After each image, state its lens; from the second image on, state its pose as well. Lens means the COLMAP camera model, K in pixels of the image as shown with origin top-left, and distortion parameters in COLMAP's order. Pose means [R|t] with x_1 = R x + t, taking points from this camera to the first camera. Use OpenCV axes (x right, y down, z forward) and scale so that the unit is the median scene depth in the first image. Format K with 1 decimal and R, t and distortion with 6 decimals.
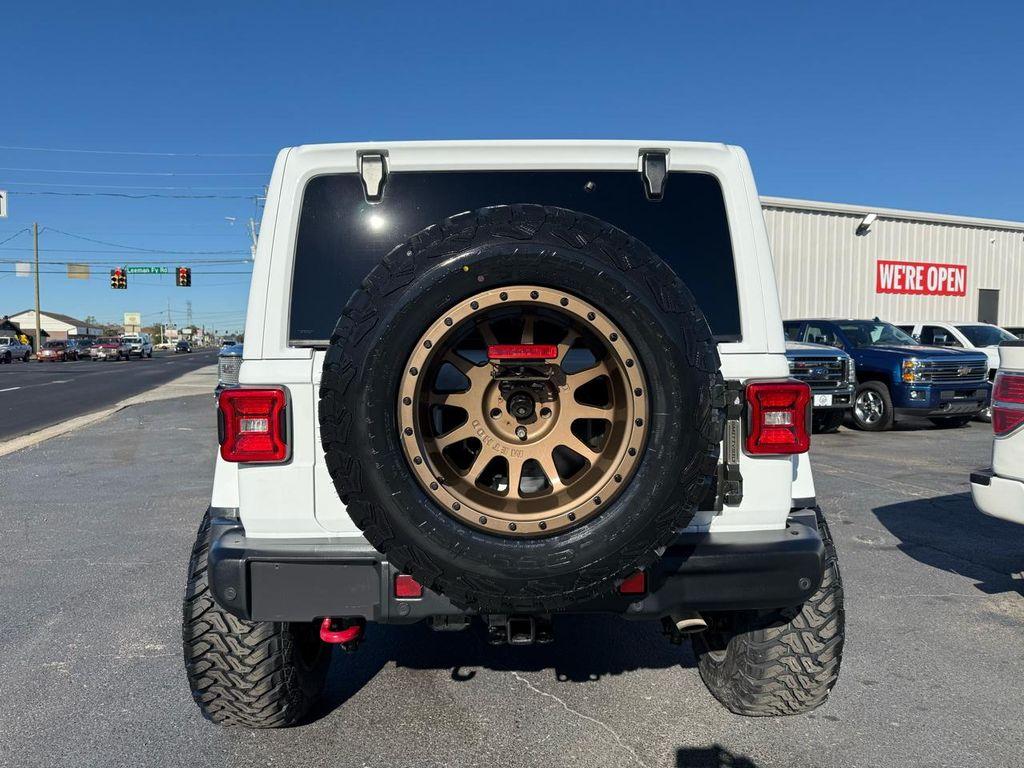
lens RADIAL K [[714.8, 0, 517.5], [0, 714.8, 393.5], [0, 0, 1]] dist [0.132049, -0.179726]
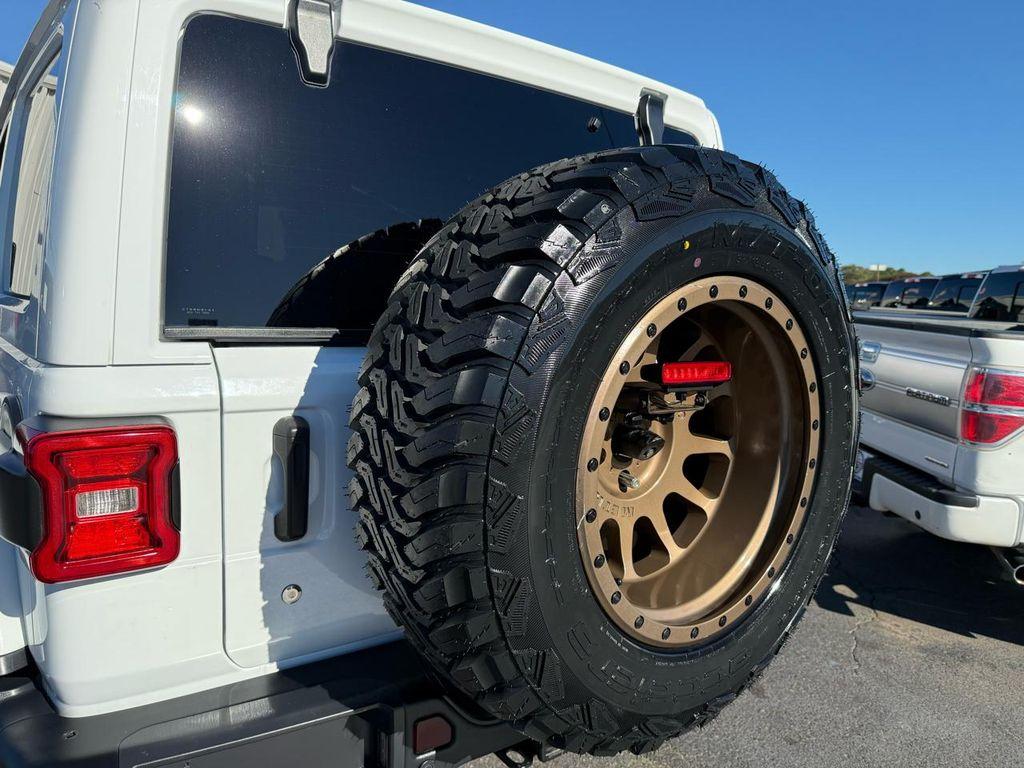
lens RADIAL K [[714.8, 0, 517.5], [0, 714.8, 393.5], [0, 0, 1]] dist [0.132049, -0.179726]
pose [[0.819159, -0.030898, 0.572734, -0.484778], [-0.013849, 0.997191, 0.073604, -0.080574], [-0.573399, -0.068225, 0.816430, 0.507820]]
